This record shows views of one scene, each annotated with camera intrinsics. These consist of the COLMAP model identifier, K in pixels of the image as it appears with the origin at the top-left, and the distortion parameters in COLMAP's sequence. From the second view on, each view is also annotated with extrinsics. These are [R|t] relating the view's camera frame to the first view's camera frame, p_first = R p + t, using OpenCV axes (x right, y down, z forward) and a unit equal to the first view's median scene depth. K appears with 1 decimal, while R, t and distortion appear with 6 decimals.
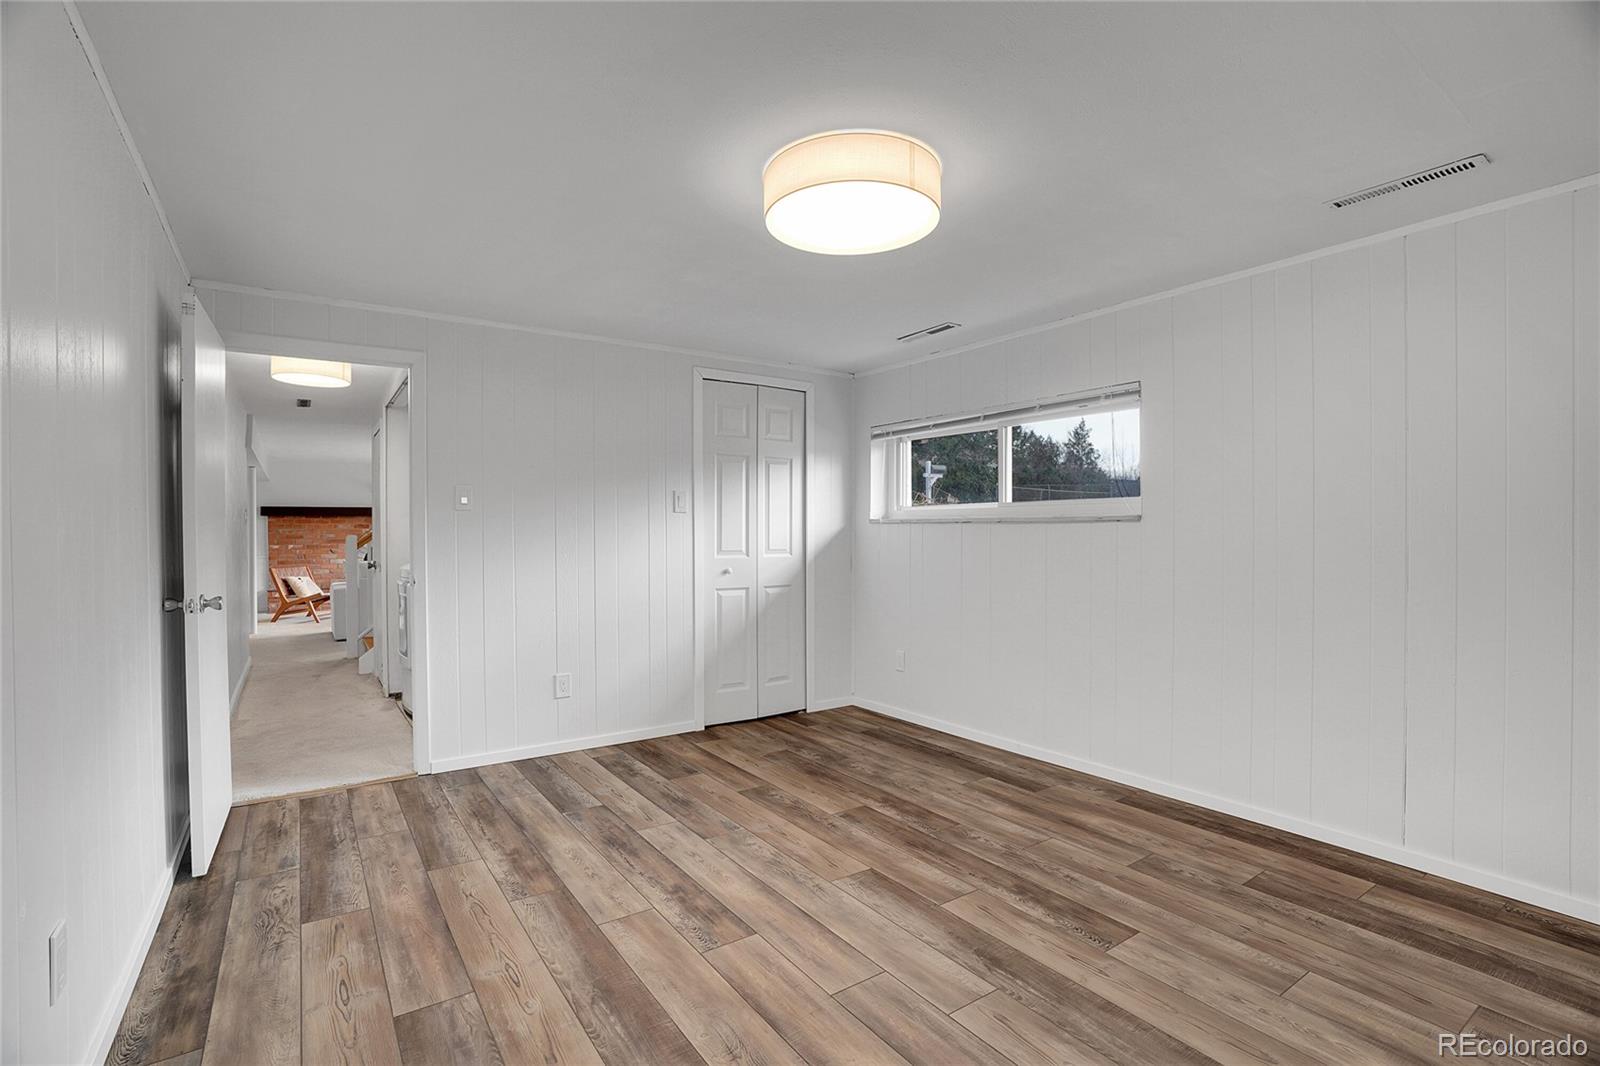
lens RADIAL K [[740.6, 0, 795.7], [0, 740.6, 534.6], [0, 0, 1]] dist [-0.072071, 0.028543]
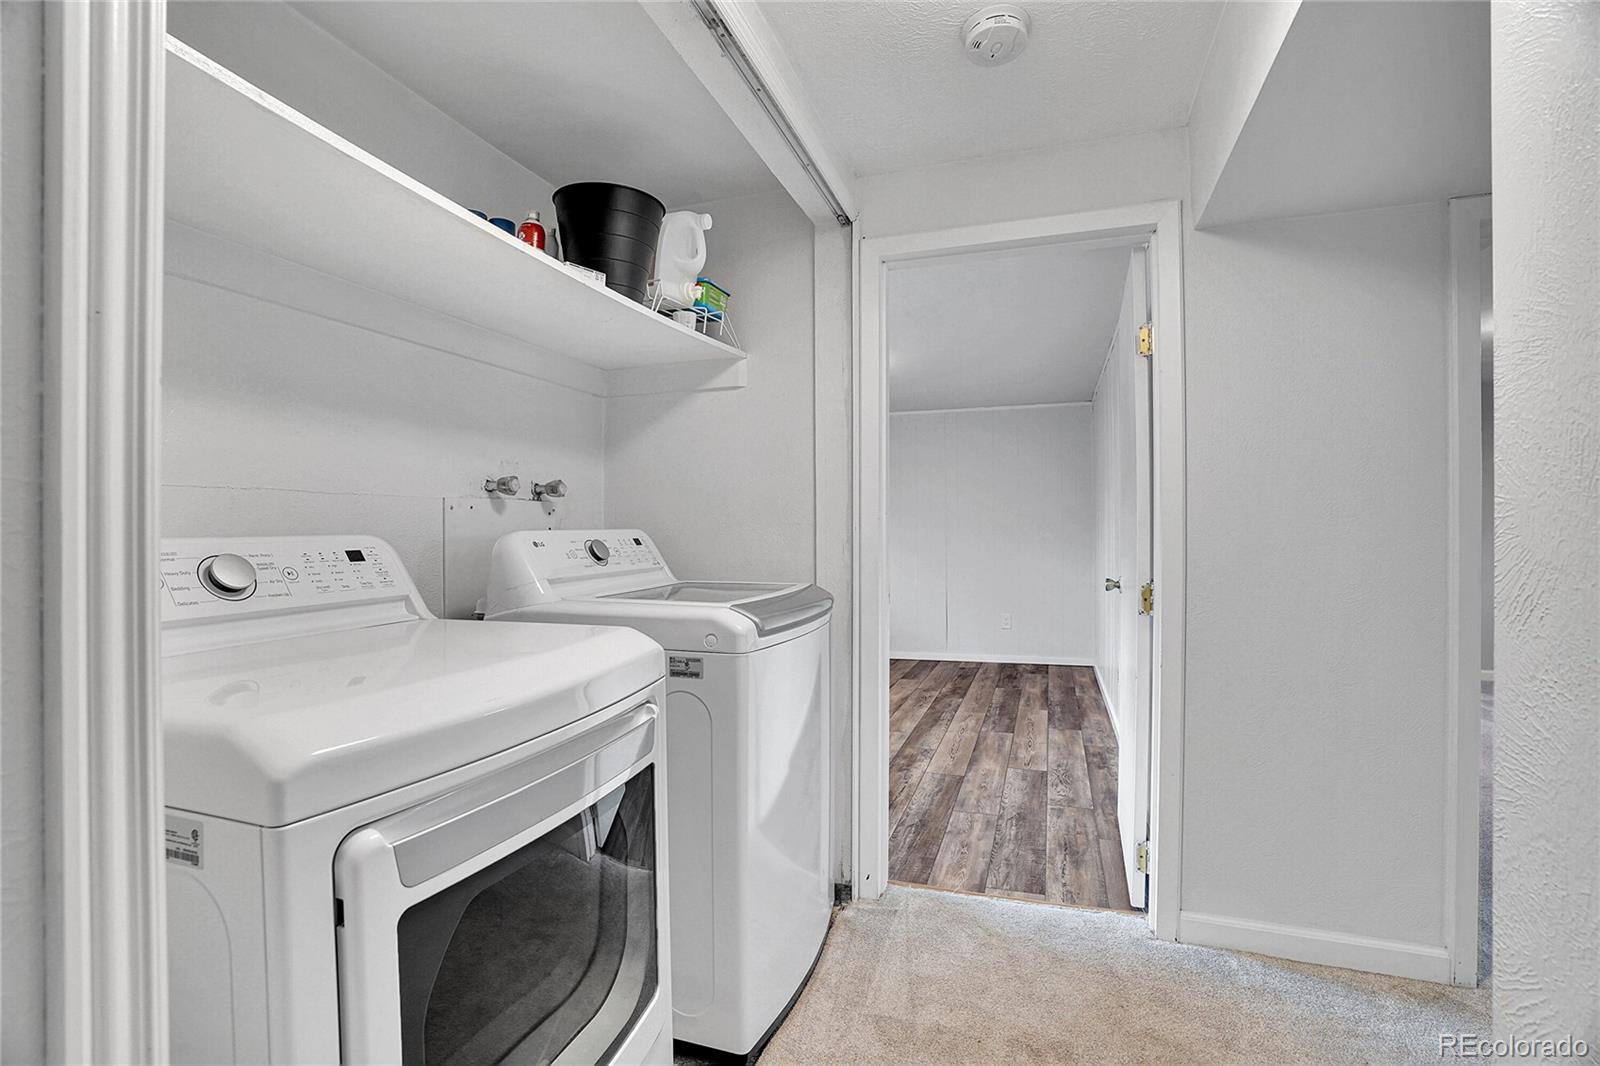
lens RADIAL K [[740.6, 0, 795.7], [0, 740.6, 534.6], [0, 0, 1]] dist [-0.072071, 0.028543]
pose [[-0.593681, 0.007907, 0.804662, -1.471611], [0.010245, 0.999945, -0.002267, 0.012859], [-0.804635, 0.006897, -0.593729, 2.120015]]
